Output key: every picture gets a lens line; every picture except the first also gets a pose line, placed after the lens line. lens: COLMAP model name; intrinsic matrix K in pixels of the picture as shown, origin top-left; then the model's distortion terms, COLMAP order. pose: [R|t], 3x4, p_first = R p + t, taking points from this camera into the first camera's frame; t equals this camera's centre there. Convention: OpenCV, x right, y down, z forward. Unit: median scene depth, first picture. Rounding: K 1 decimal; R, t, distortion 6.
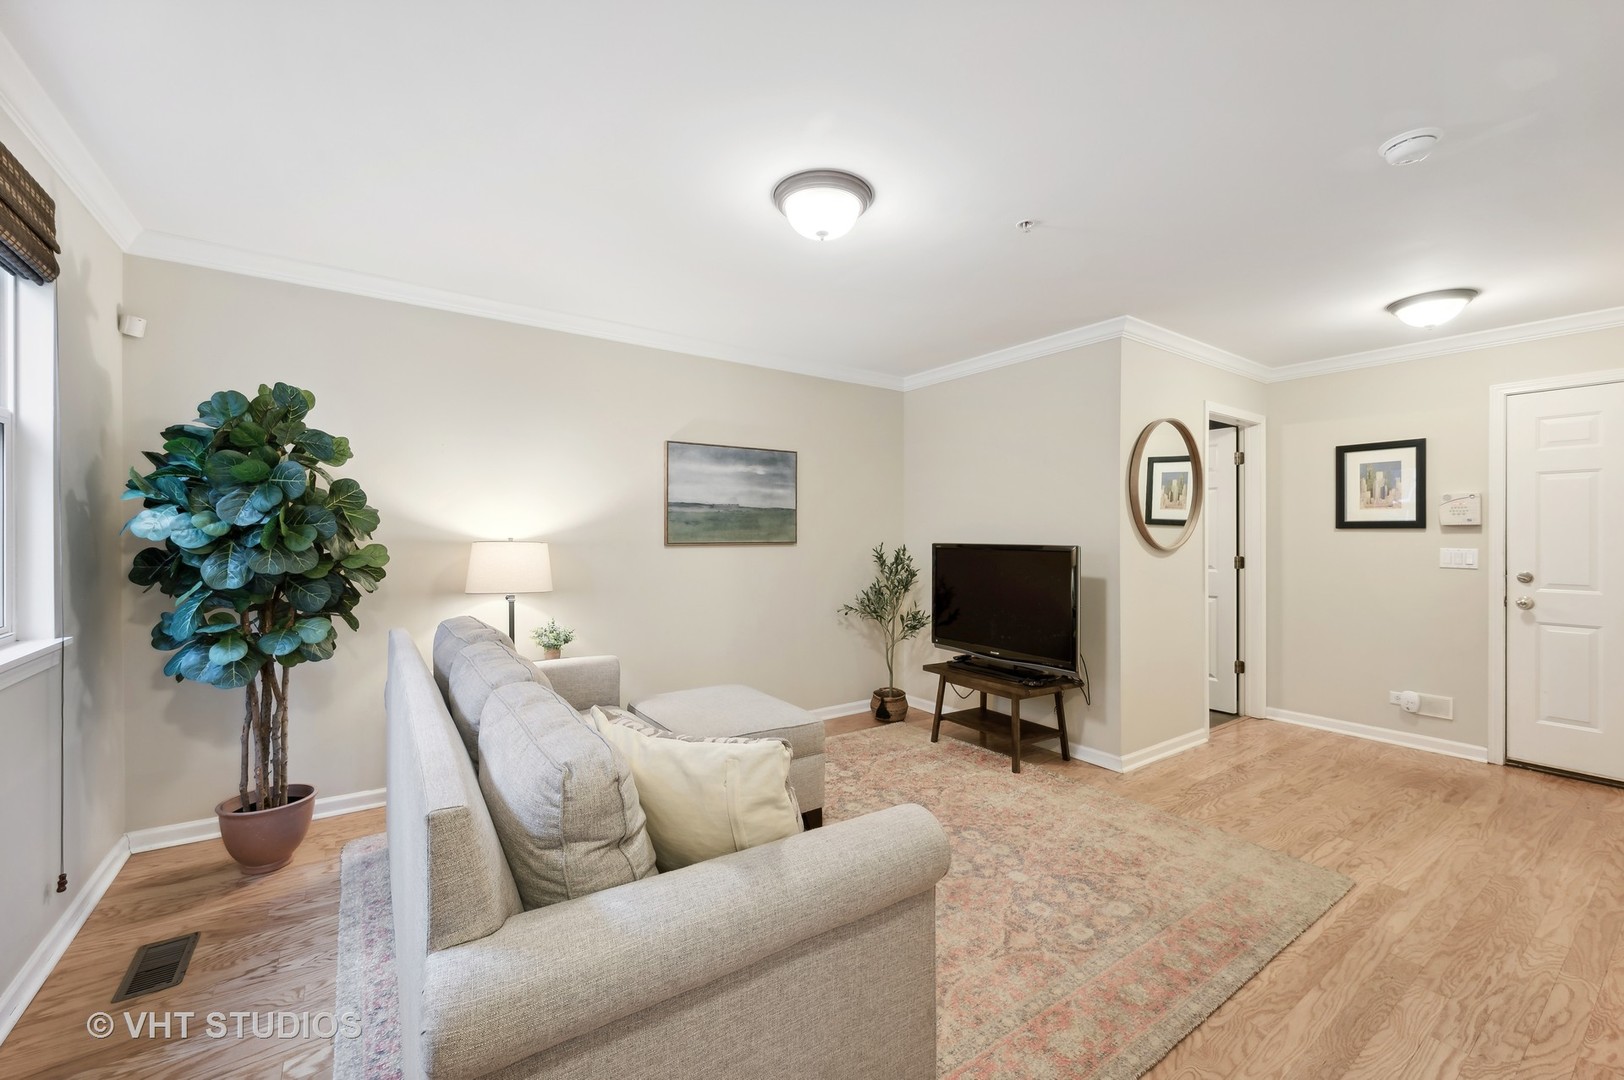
lens RADIAL K [[654.7, 0, 810.9], [0, 654.7, 534.3], [0, 0, 1]] dist [-0.000819, 0.000321]
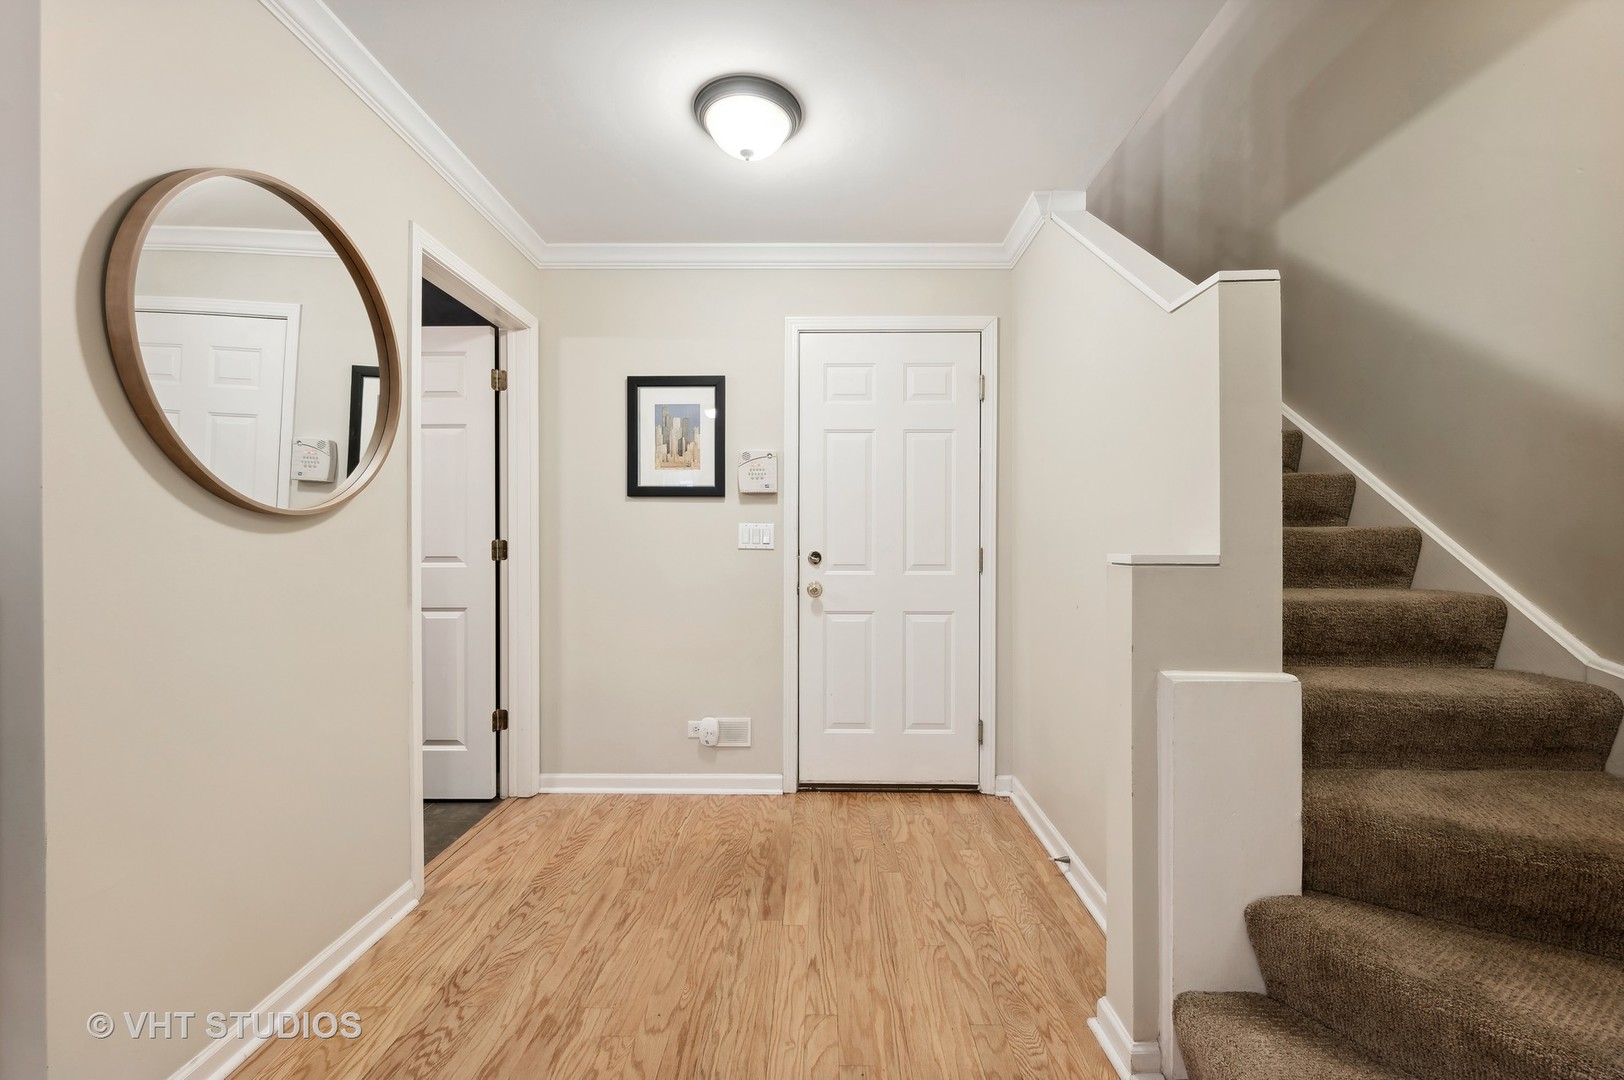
lens RADIAL K [[654.7, 0, 814.5], [0, 654.7, 535.7], [0, 0, 1]] dist [-0.000819, 0.000321]
pose [[0.585881, 0.000264, 0.810397, 0.394075], [0.000869, 0.999999, -0.000954, 0.036104], [-0.810397, 0.001263, 0.585880, 0.478860]]
